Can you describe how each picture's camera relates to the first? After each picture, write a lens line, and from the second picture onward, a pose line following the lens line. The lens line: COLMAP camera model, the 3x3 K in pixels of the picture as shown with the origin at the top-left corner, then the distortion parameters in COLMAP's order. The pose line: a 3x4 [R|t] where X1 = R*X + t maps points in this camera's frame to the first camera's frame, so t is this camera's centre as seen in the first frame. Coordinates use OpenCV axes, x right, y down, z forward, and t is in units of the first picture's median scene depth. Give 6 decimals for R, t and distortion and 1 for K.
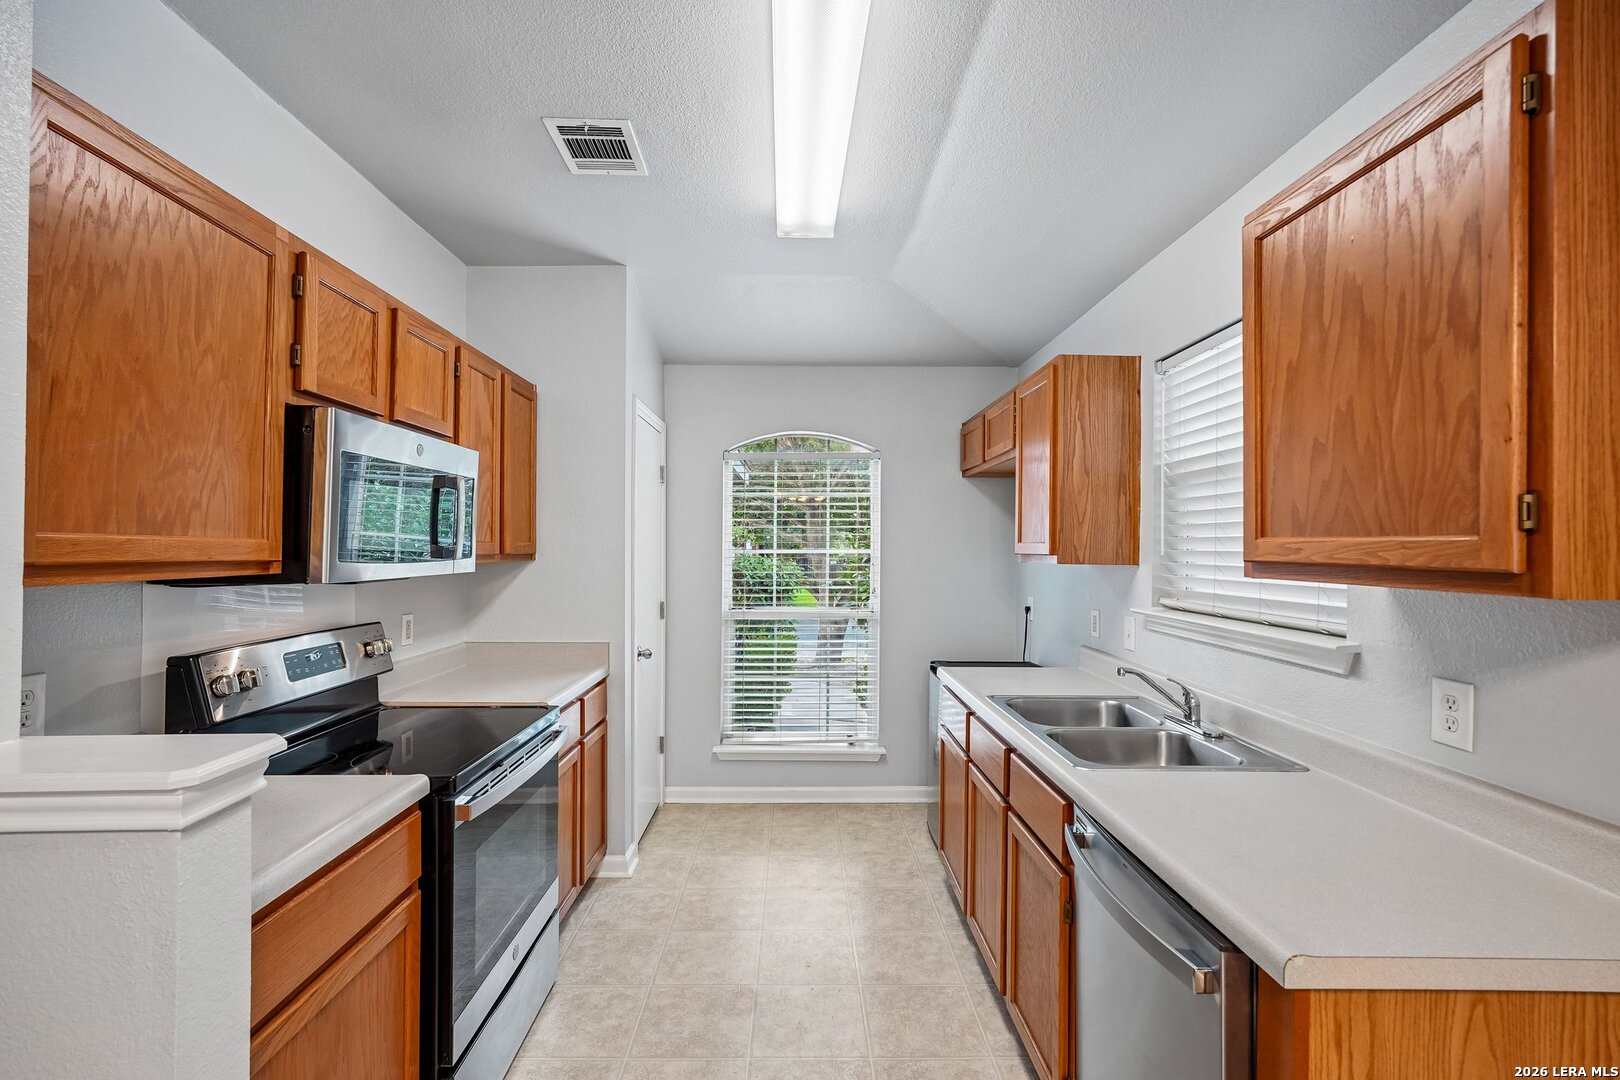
lens RADIAL K [[716.1, 0, 810.0], [0, 716.1, 540.0], [0, 0, 1]] dist [-0.002618, -0.000113]
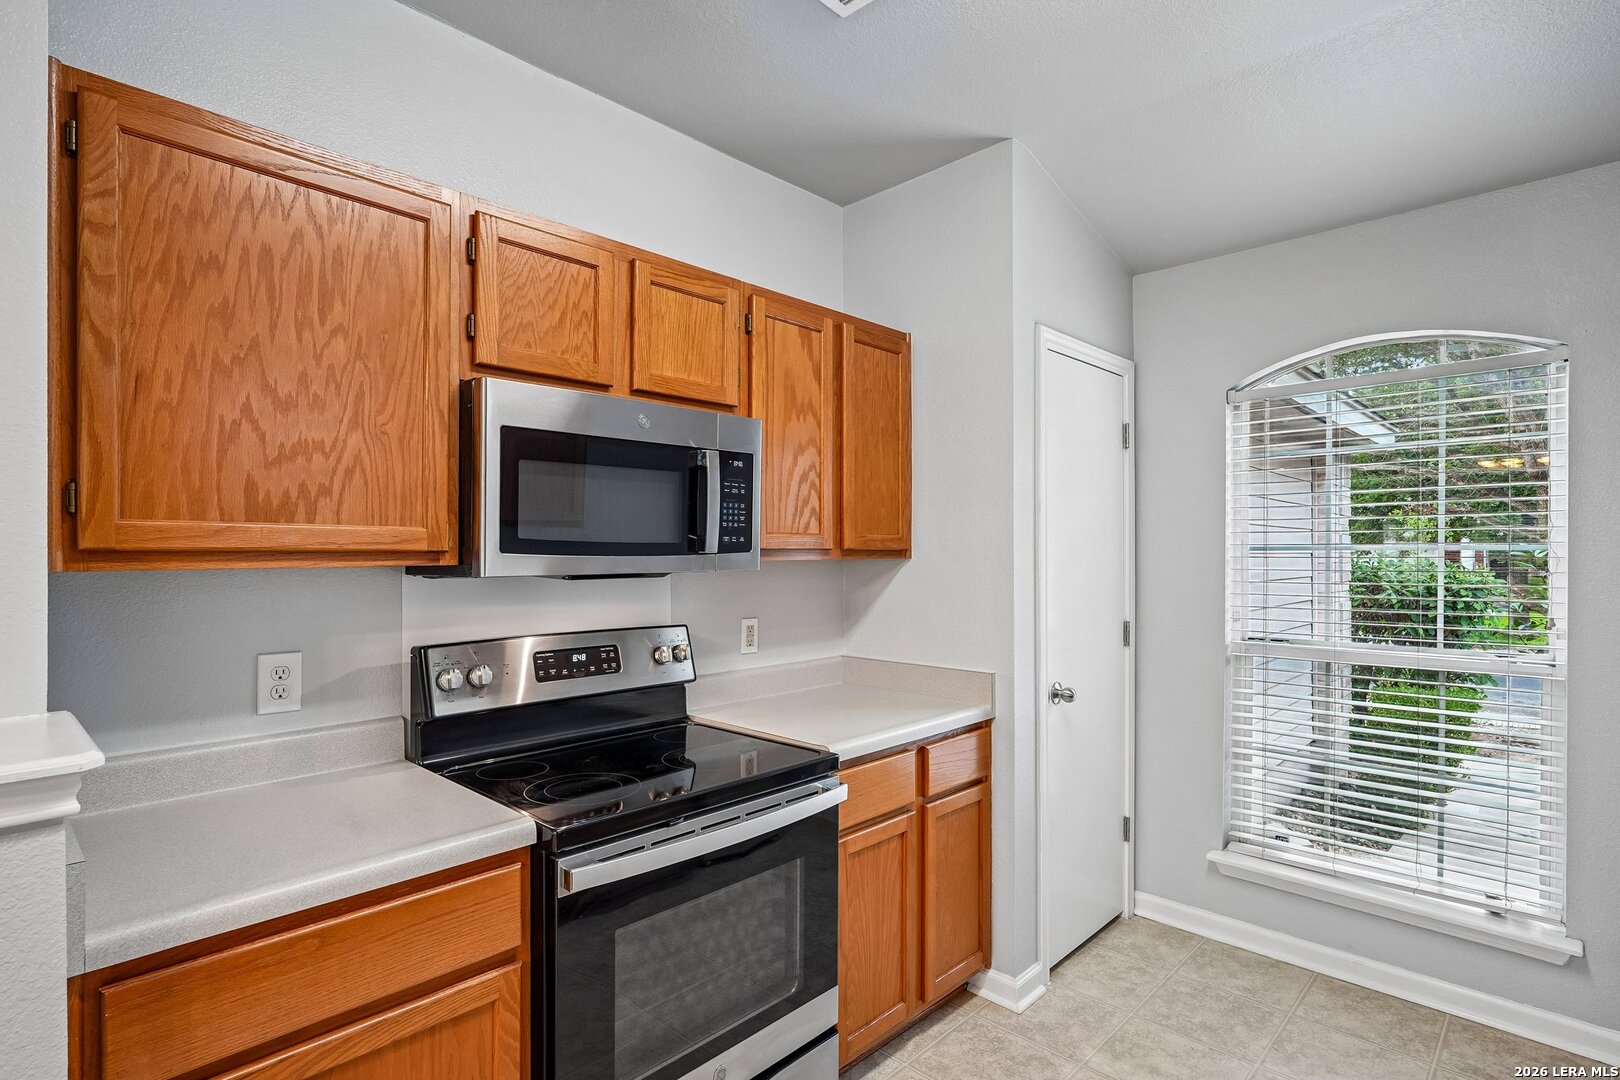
lens RADIAL K [[801.2, 0, 808.6], [0, 801.2, 550.8], [0, 0, 1]] dist [-0.010942, 0.001362]
pose [[0.697707, -0.003244, -0.716376, 0.330525], [0.010651, 0.999926, 0.005845, 0.028214], [0.716304, -0.011708, 0.697690, 0.634780]]
